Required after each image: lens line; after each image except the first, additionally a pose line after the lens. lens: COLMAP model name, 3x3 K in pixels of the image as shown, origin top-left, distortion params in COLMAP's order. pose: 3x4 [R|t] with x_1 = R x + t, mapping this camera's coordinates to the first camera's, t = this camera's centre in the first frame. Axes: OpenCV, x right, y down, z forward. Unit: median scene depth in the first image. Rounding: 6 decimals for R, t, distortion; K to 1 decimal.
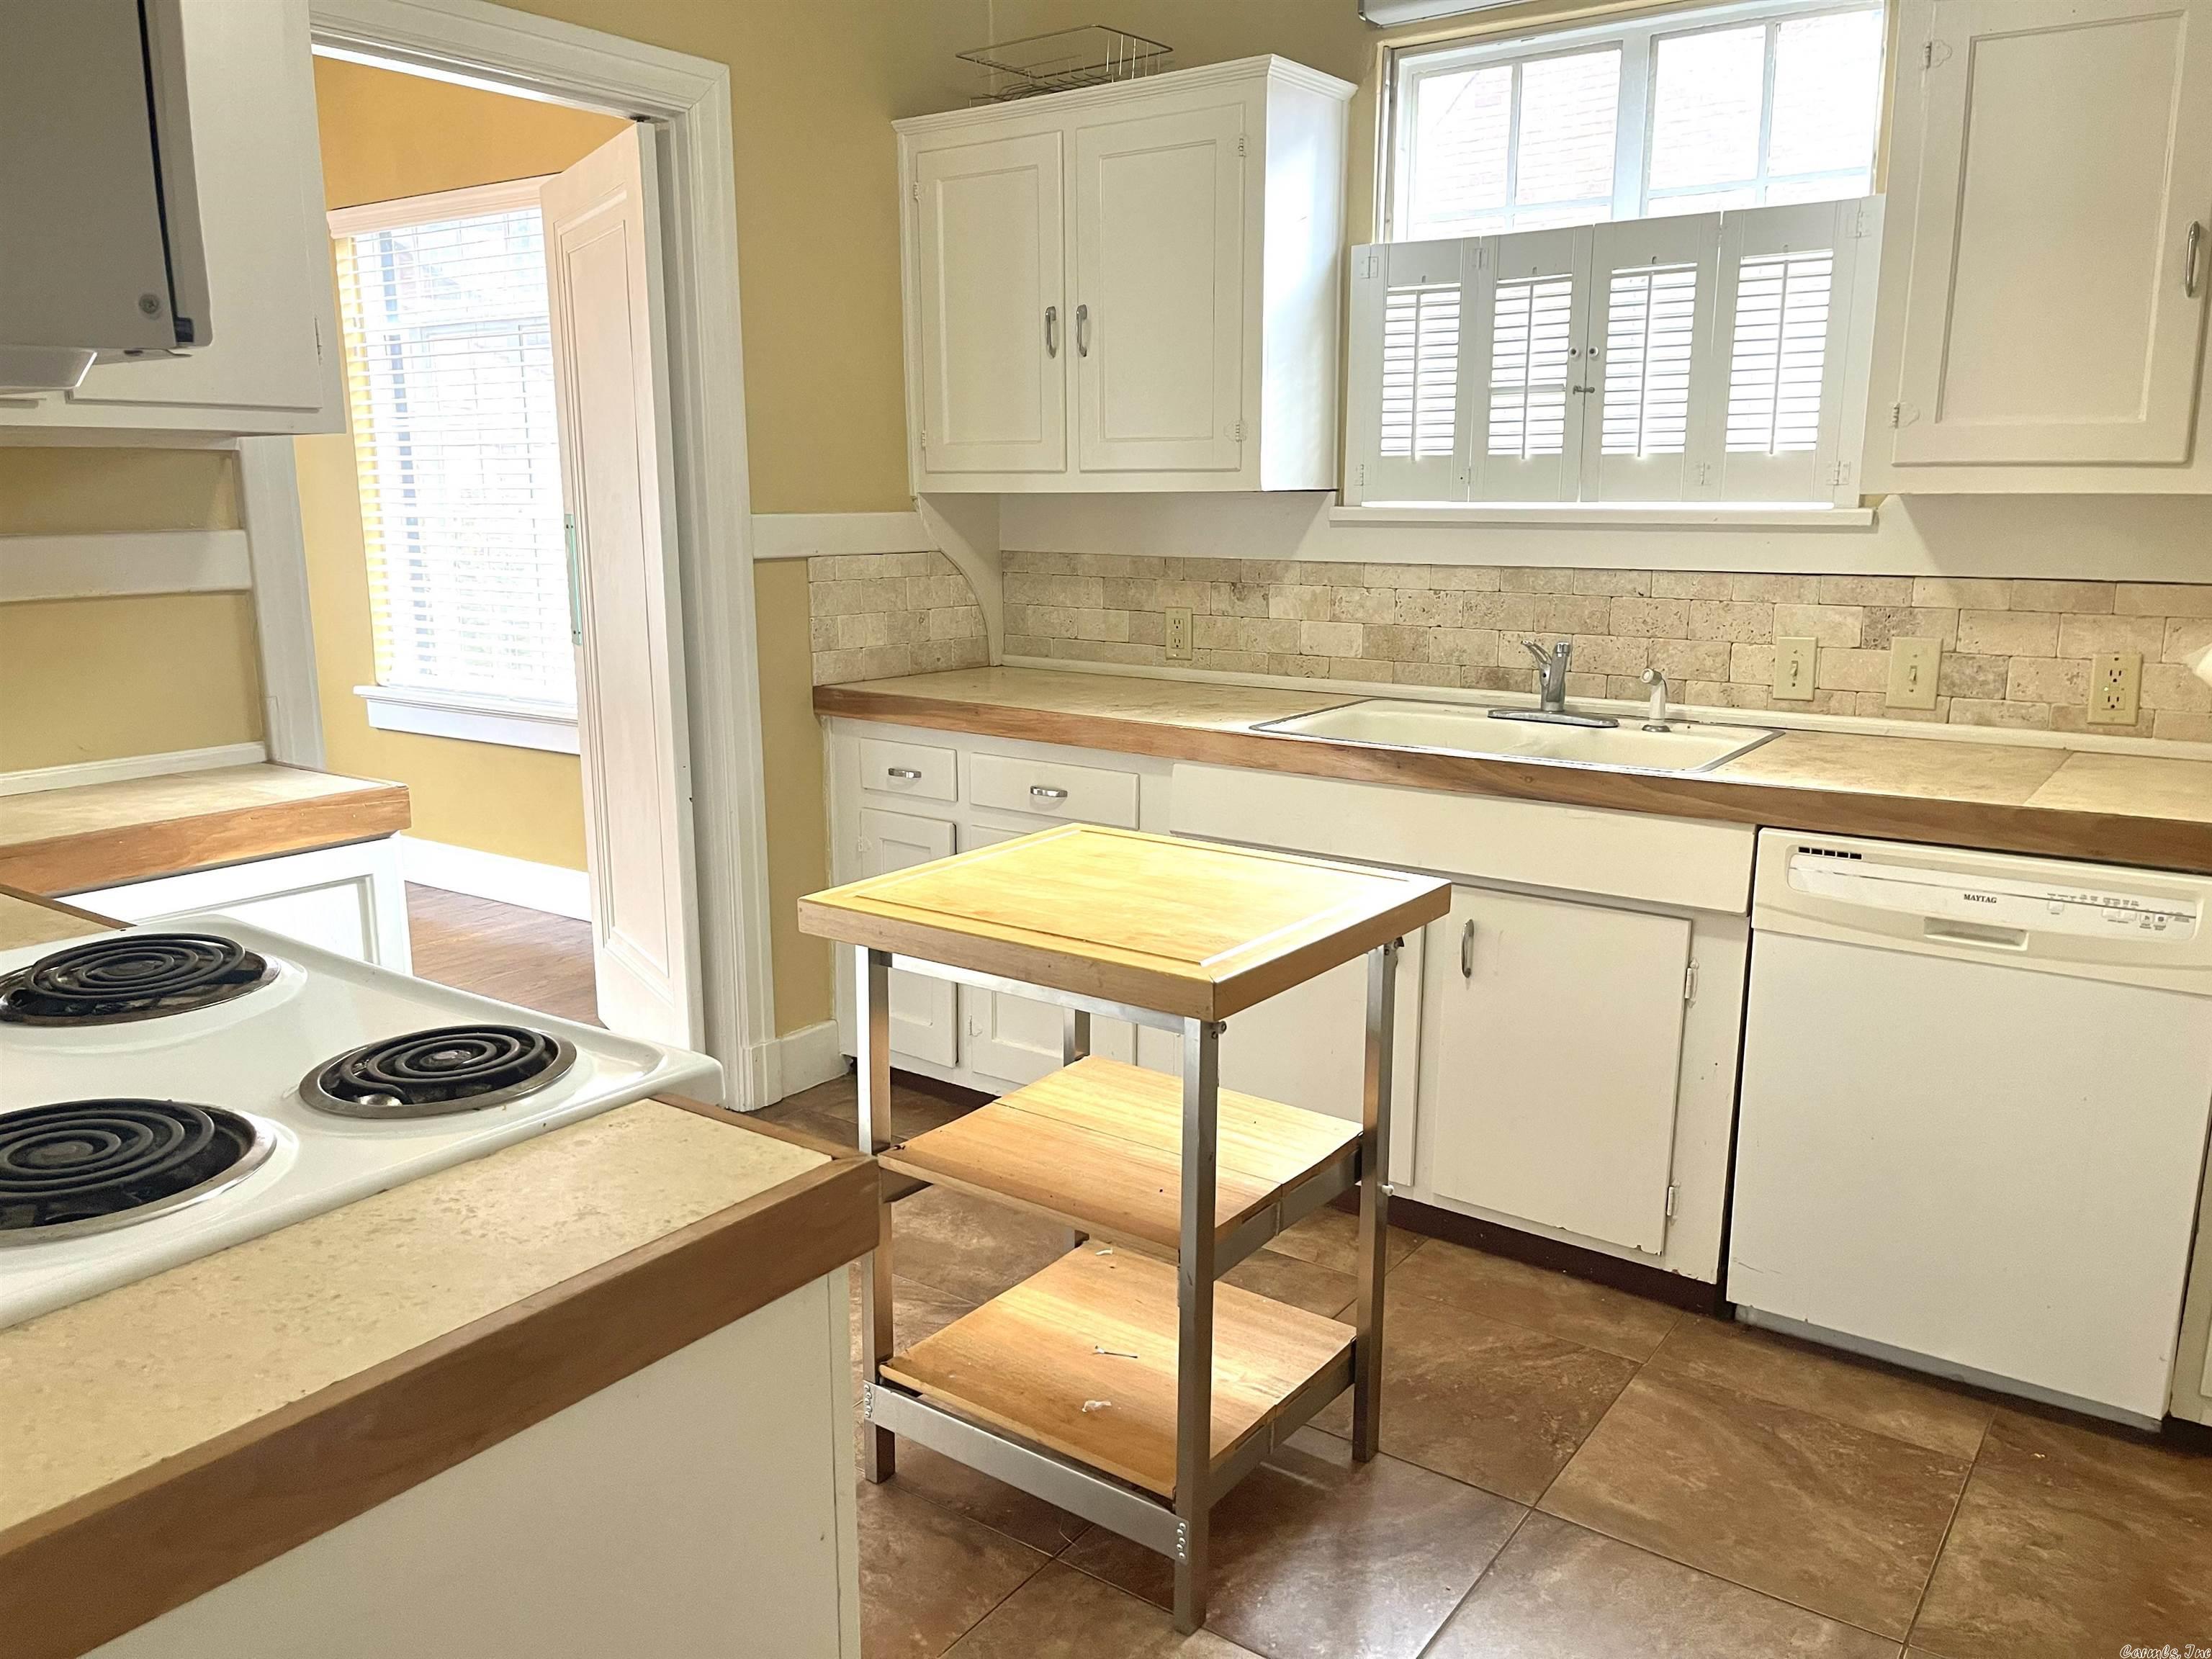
lens RADIAL K [[1658.1, 0, 1110.4], [0, 1658.1, 828.4], [0, 0, 1]] dist [0.022219, -0.003860]
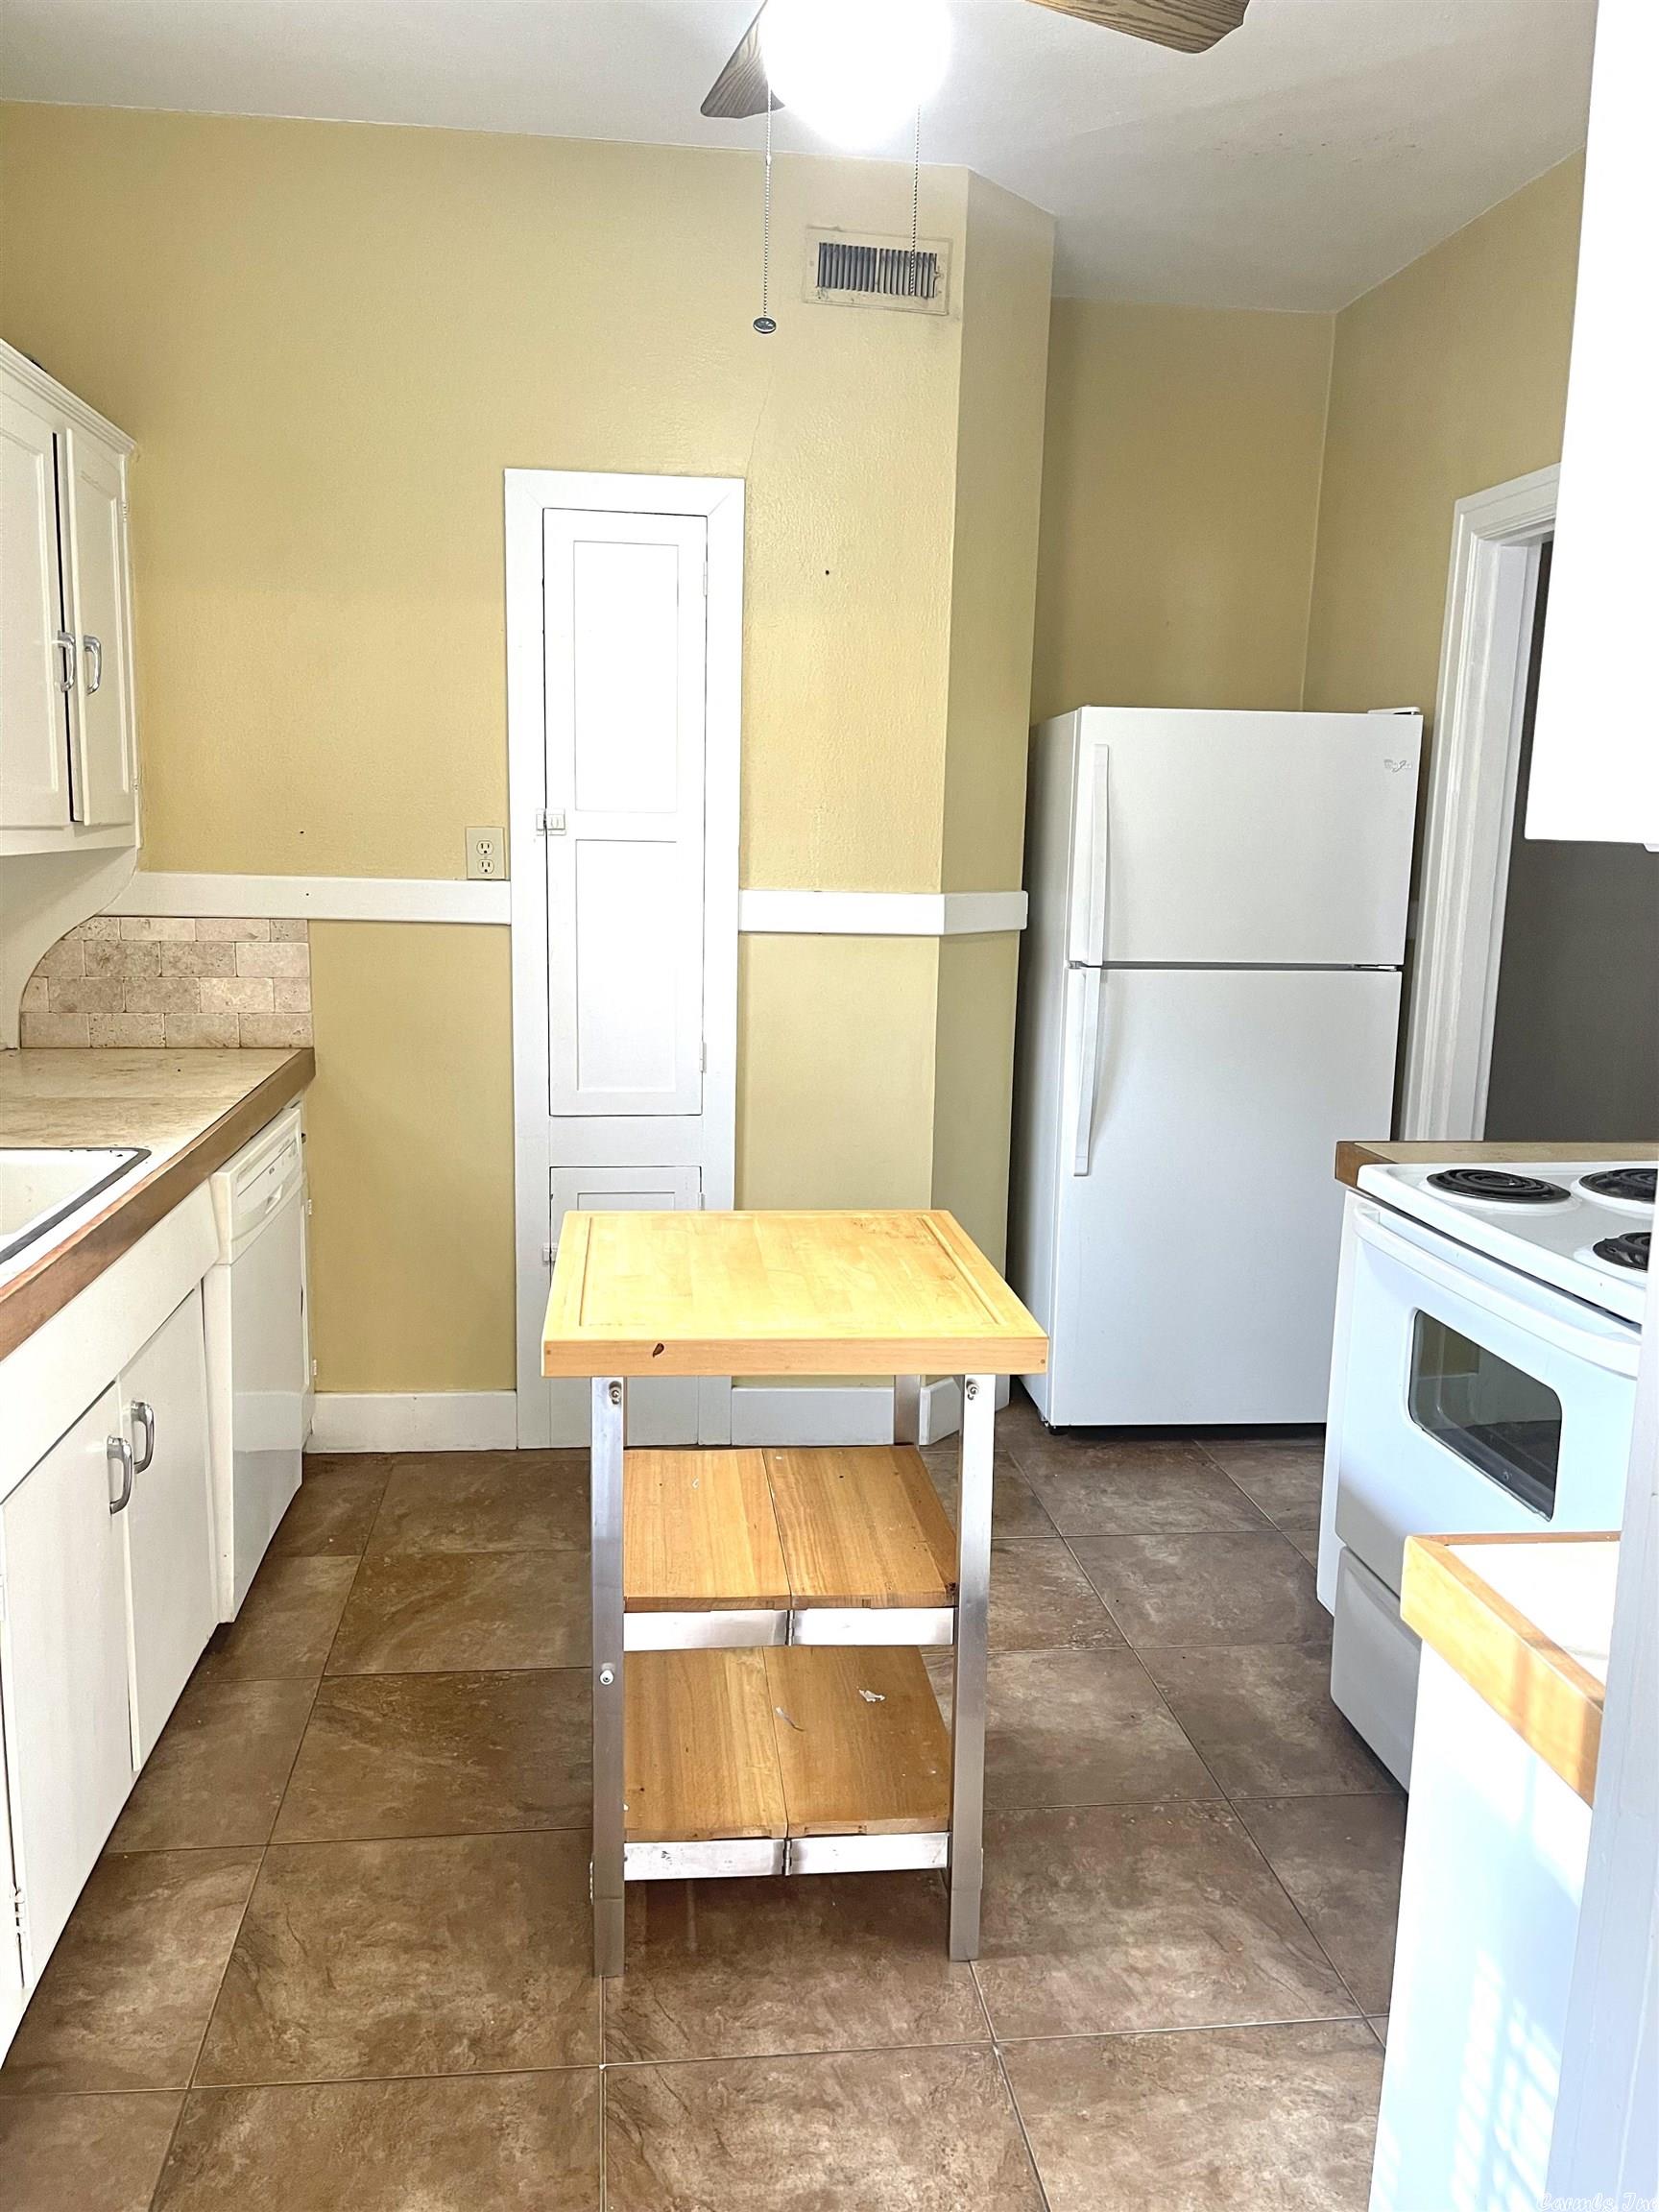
lens RADIAL K [[1658.1, 0, 831.5], [0, 1658.1, 1105.7], [0, 0, 1]] dist [0.022219, -0.003860]
pose [[-0.682109, -0.137424, 0.718222, -0.715613], [0.119293, 0.948113, 0.294705, -0.345725], [-0.721455, 0.286700, -0.630322, 1.571755]]
